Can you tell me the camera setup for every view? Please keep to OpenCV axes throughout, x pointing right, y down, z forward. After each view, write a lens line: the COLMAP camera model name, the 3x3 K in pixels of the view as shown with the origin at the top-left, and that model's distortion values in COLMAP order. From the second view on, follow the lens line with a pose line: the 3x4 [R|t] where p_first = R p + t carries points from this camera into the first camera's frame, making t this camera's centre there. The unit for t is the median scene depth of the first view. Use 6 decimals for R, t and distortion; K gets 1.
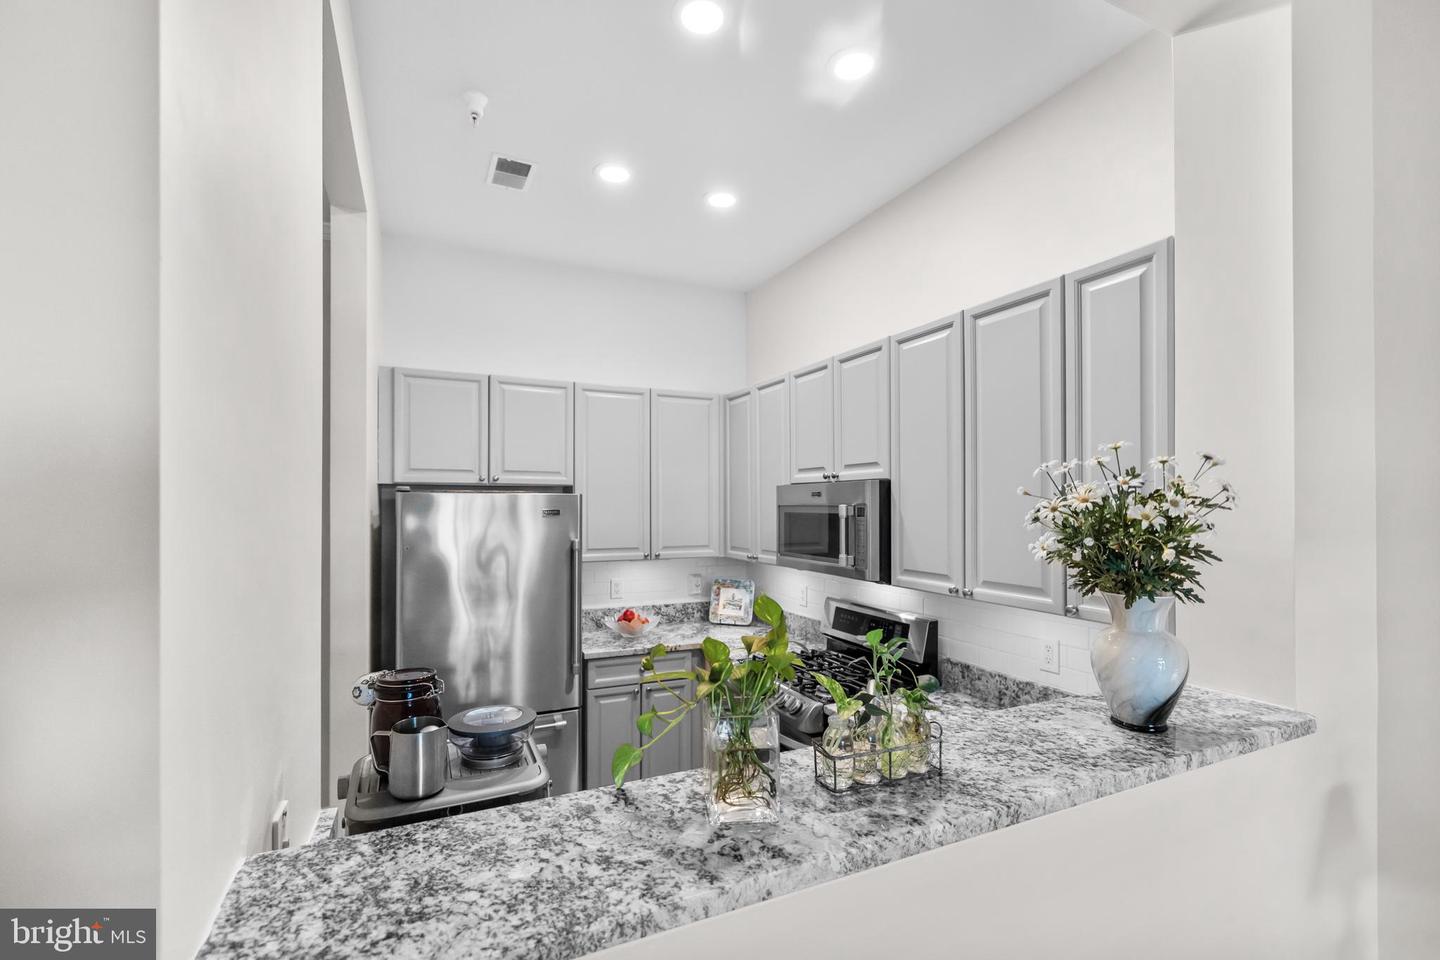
lens RADIAL K [[612.8, 0, 704.6], [0, 612.8, 495.3], [0, 0, 1]] dist [0.000972, -0.000205]
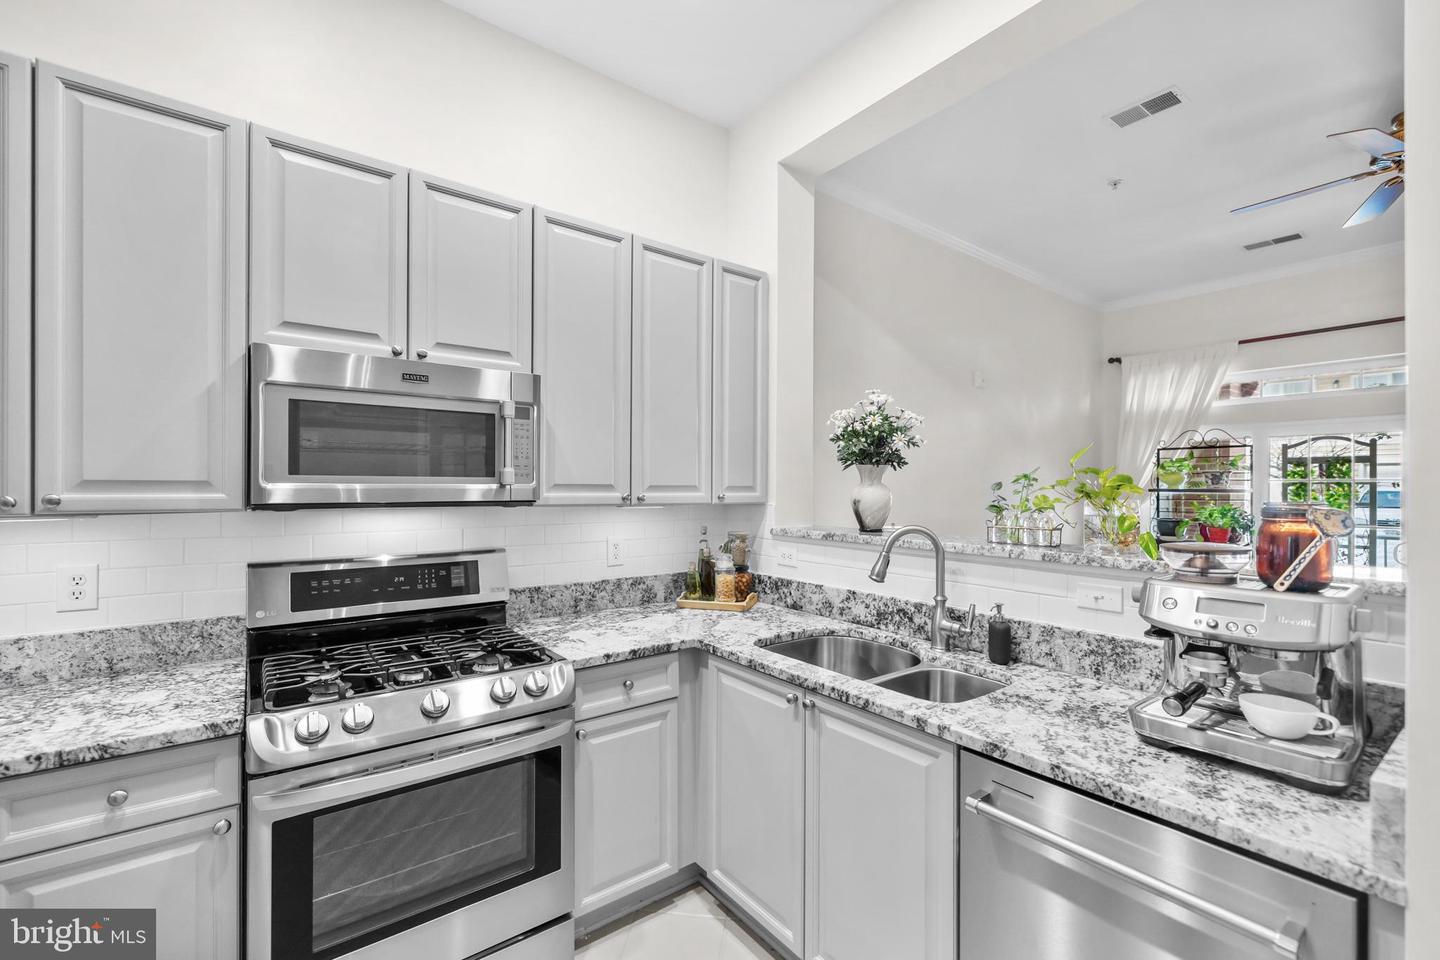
lens RADIAL K [[612.8, 0, 717.6], [0, 612.8, 480.3], [0, 0, 1]] dist [0.000972, -0.000205]
pose [[-0.214166, 0.009976, 0.976746, -0.469269], [-0.019910, 0.999696, -0.014576, 0.100663], [-0.976594, -0.022569, -0.213902, 0.784574]]
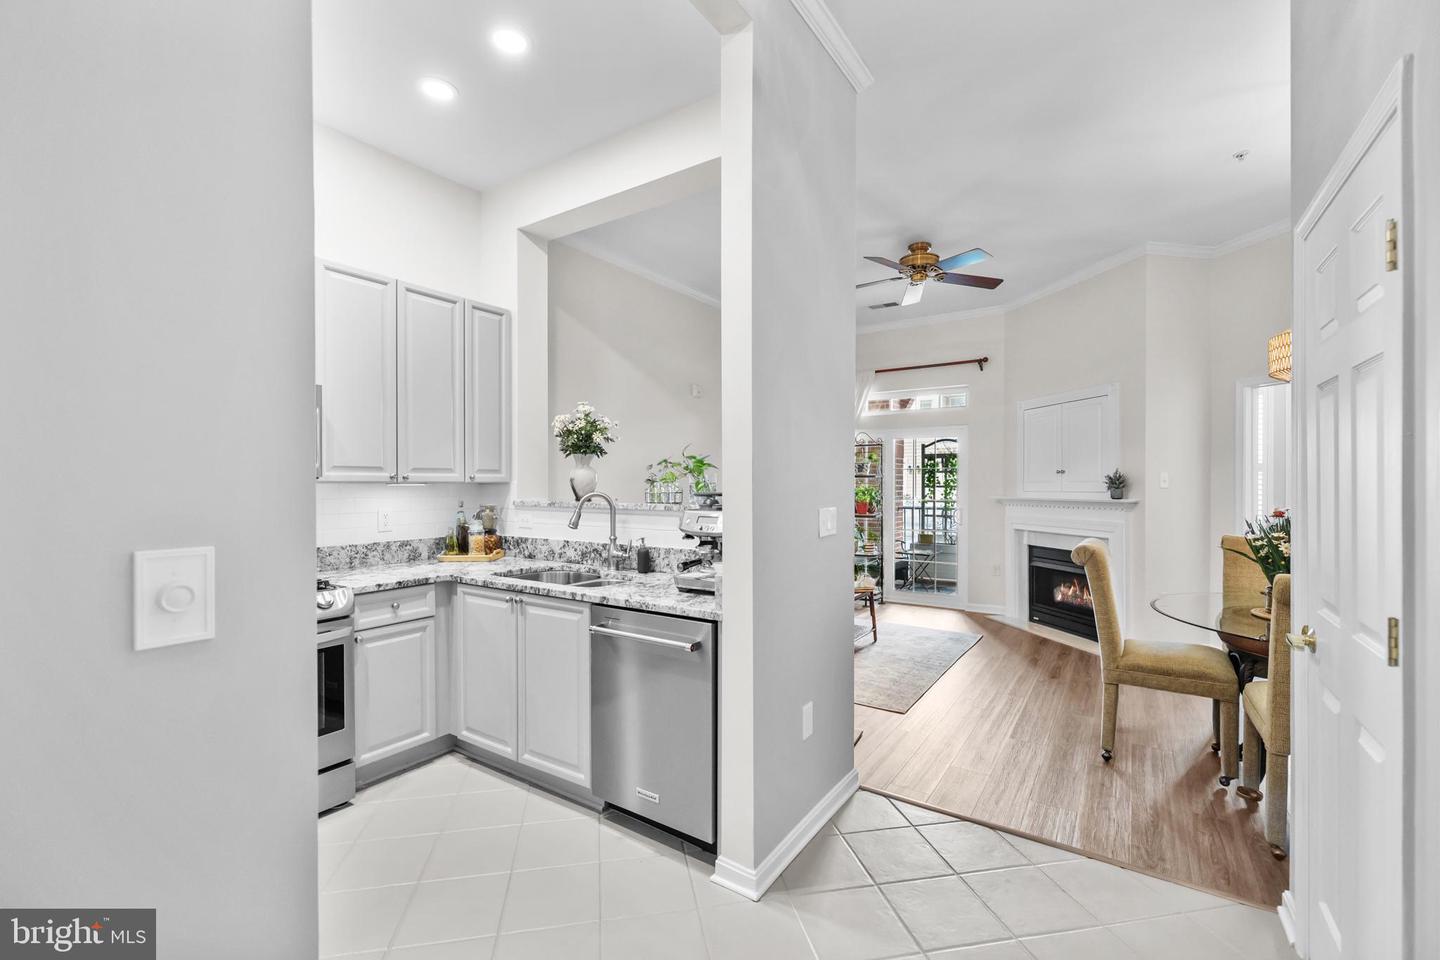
lens RADIAL K [[612.8, 0, 711.8], [0, 612.8, 483.5], [0, 0, 1]] dist [0.000972, -0.000205]
pose [[-0.509378, -0.000374, 0.860543, -0.853022], [-0.010436, 0.999929, -0.005743, 0.124543], [-0.860480, -0.011906, -0.509346, 0.795452]]
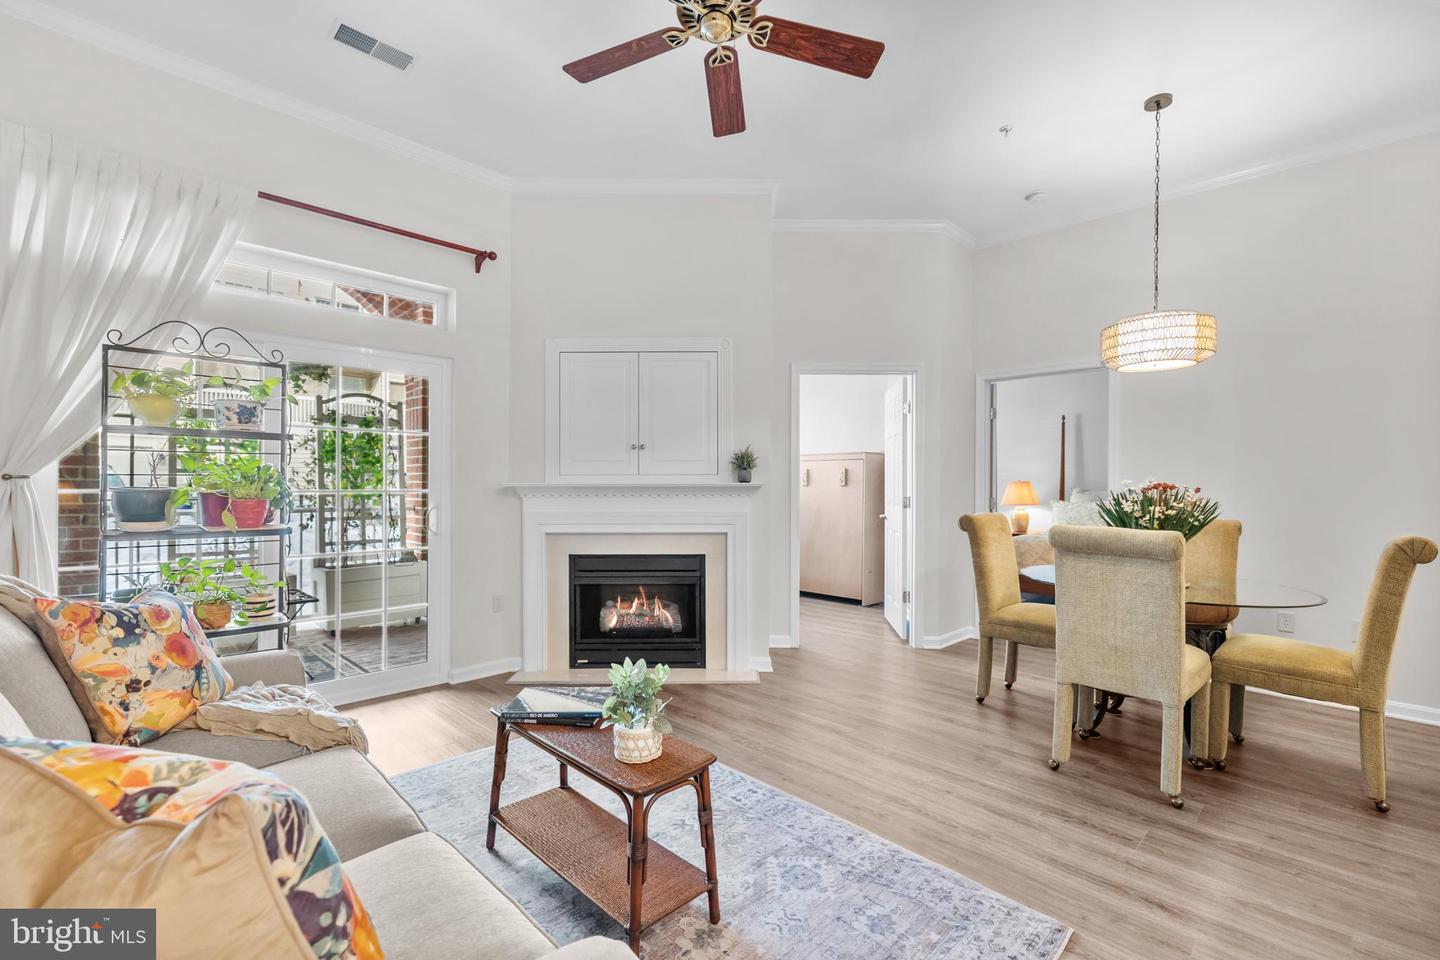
lens RADIAL K [[612.8, 0, 712.5], [0, 612.8, 486.1], [0, 0, 1]] dist [0.000972, -0.000205]
pose [[-0.943422, -0.005438, -0.331549, 0.457354], [-0.002523, 0.999954, -0.009221, 0.164359], [0.331584, -0.007862, -0.943393, 0.269690]]
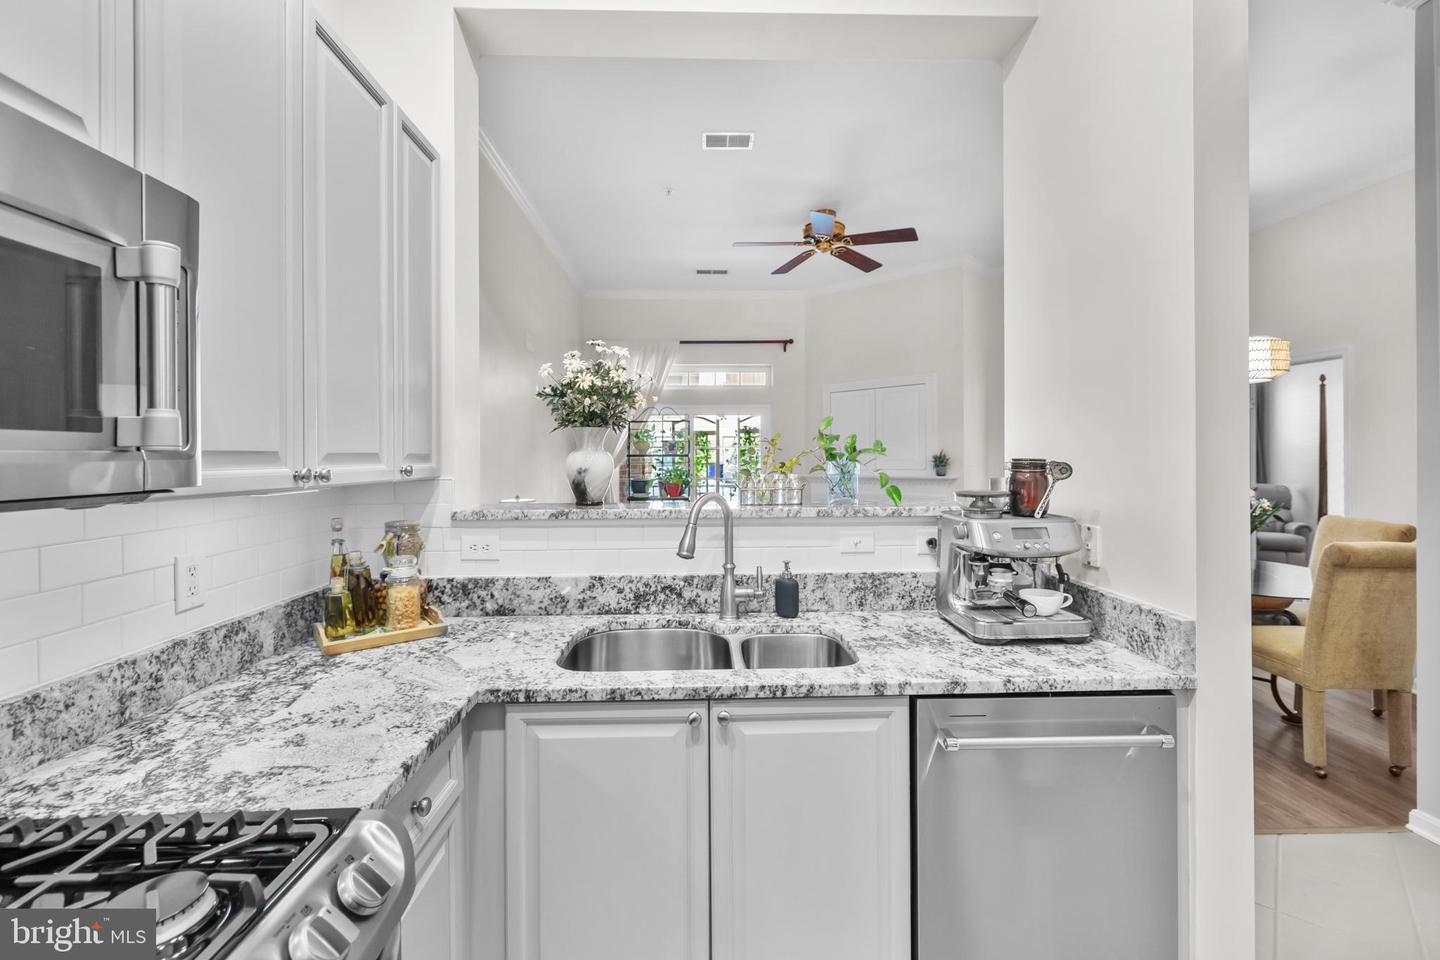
lens RADIAL K [[612.8, 0, 713.0], [0, 612.8, 453.0], [0, 0, 1]] dist [0.000972, -0.000205]
pose [[-0.919332, 0.007515, 0.393411, -0.119914], [0.001332, 0.999871, -0.015987, 0.104527], [-0.393480, -0.014174, -0.919224, 1.003935]]
